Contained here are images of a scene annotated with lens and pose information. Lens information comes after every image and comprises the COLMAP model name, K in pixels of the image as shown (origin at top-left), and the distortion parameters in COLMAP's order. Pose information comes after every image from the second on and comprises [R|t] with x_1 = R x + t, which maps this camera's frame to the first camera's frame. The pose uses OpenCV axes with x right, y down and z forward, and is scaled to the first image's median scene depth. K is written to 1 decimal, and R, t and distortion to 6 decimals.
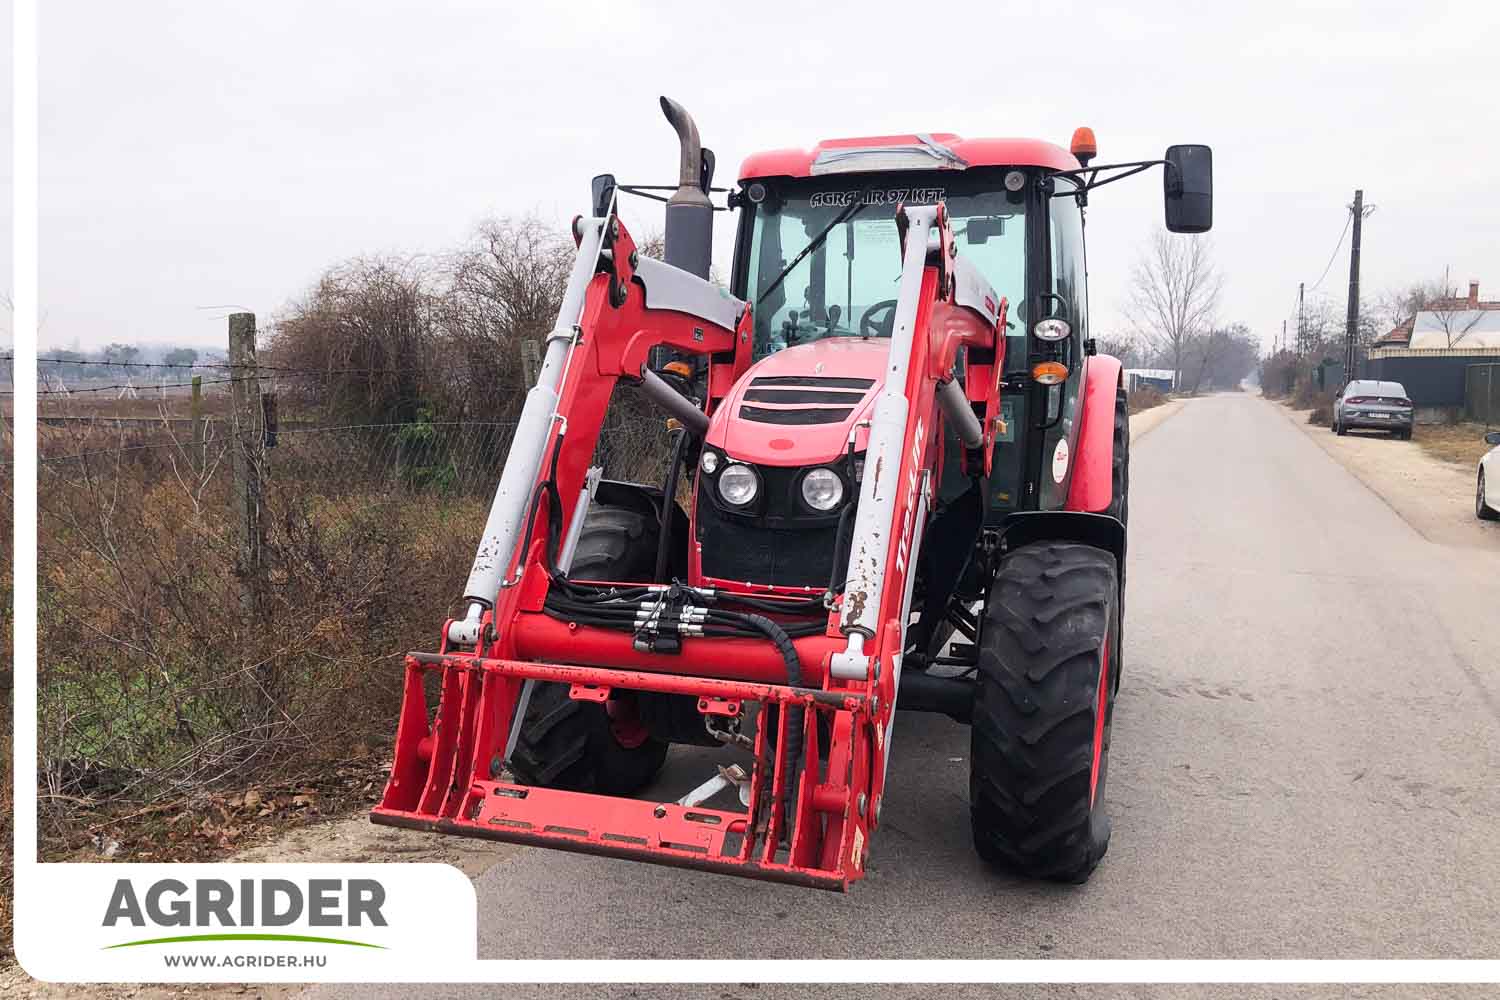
lens RADIAL K [[1248.8, 0, 729.0], [0, 1248.8, 500.8], [0, 0, 1]] dist [0.051625, -0.004949]
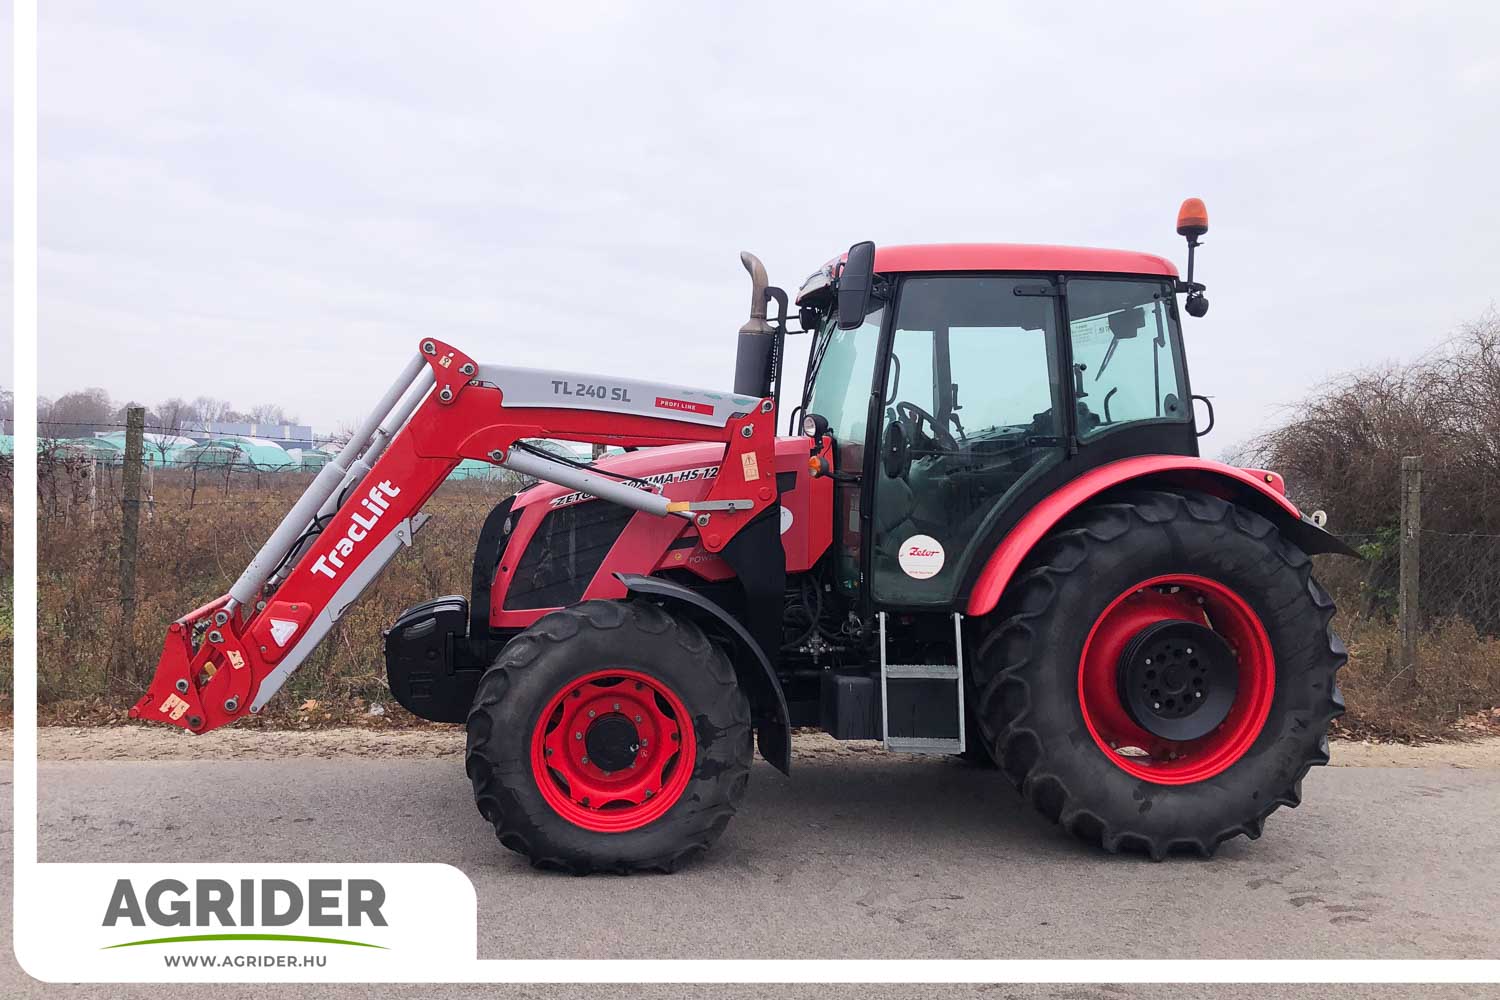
lens RADIAL K [[1265.9, 0, 686.9], [0, 1265.9, 494.5], [0, 0, 1]] dist [0.036441, -0.005912]
pose [[0.628177, 0.007536, -0.778034, 0.865437], [-0.096274, 0.993022, -0.068113, 0.003543], [0.772091, 0.117691, 0.624519, 0.219676]]
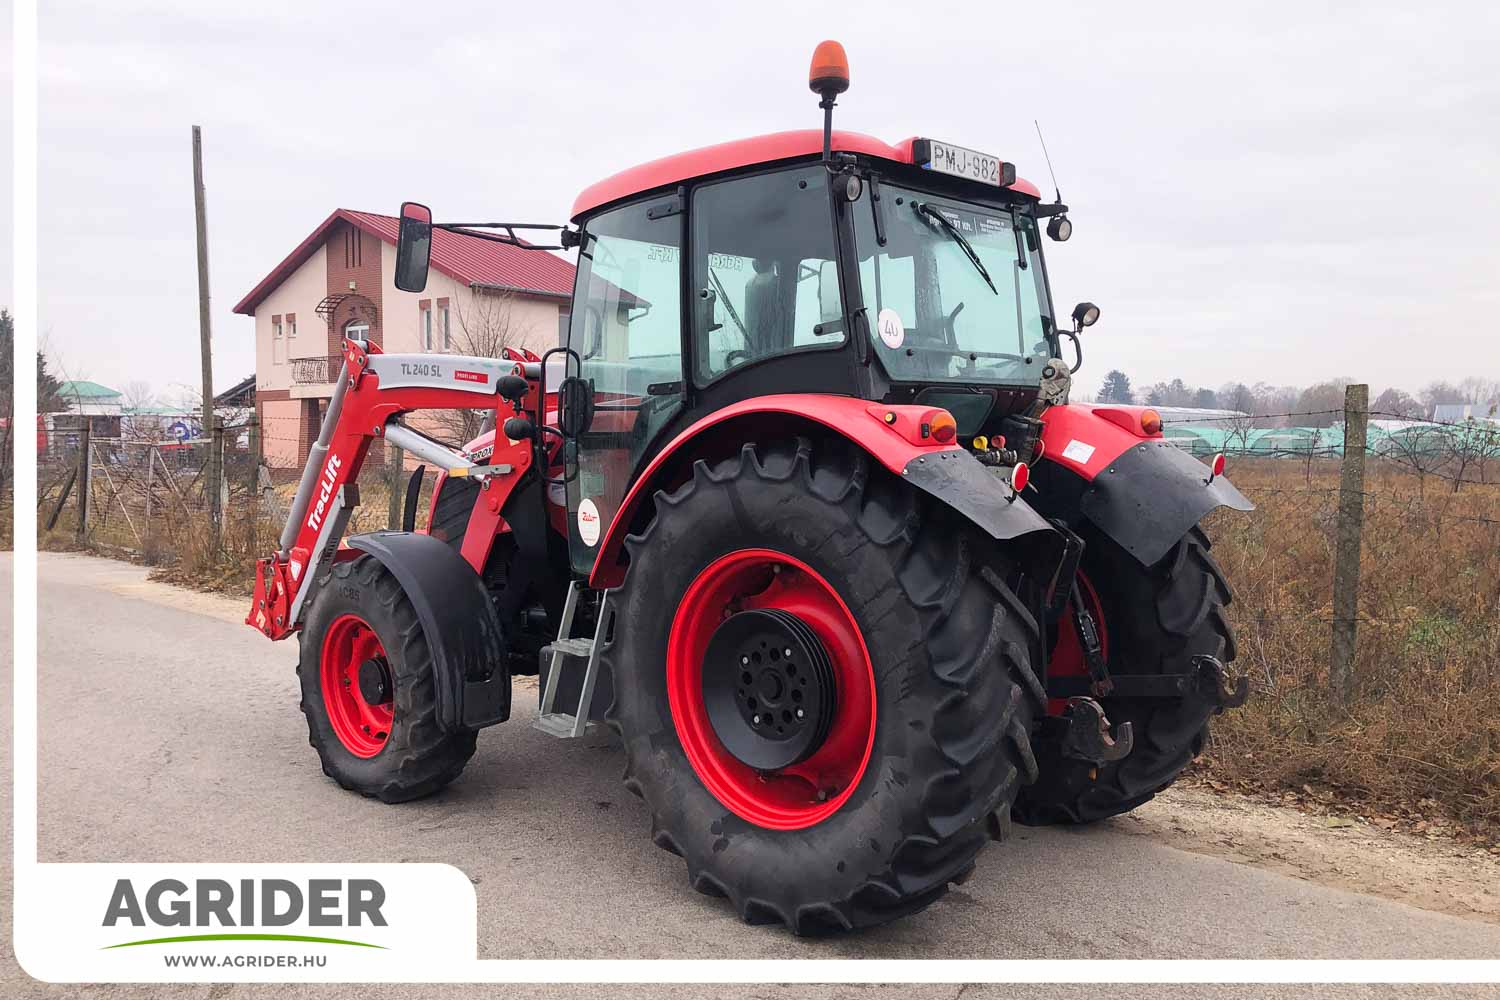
lens RADIAL K [[1223.5, 0, 749.6], [0, 1223.5, 475.0], [0, 0, 1]] dist [0.041139, -0.001105]
pose [[-0.198937, 0.000073, -0.980012, 1.040988], [-0.103051, 0.994454, 0.020993, -0.093966], [0.974579, 0.105168, -0.197826, 1.237153]]
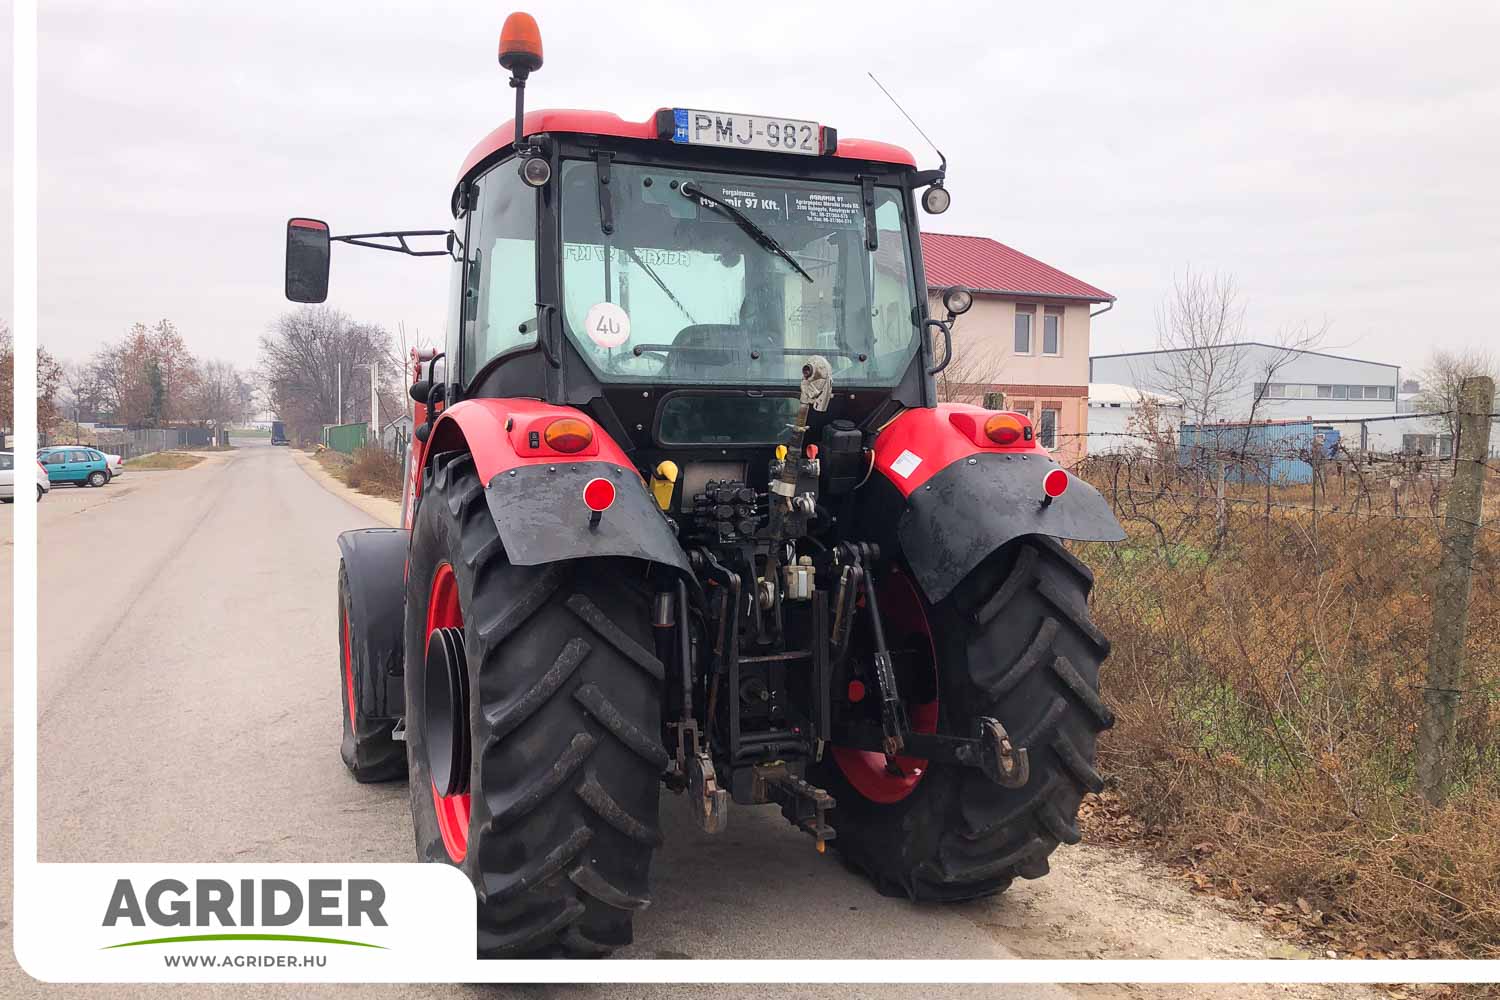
lens RADIAL K [[1248.8, 0, 729.0], [0, 1248.8, 500.8], [0, 0, 1]] dist [0.051625, -0.004949]
pose [[-0.545054, 0.007655, -0.838366, 0.833964], [-0.101089, 0.992063, 0.074780, -0.138121], [0.832284, 0.125509, -0.539954, 1.593774]]
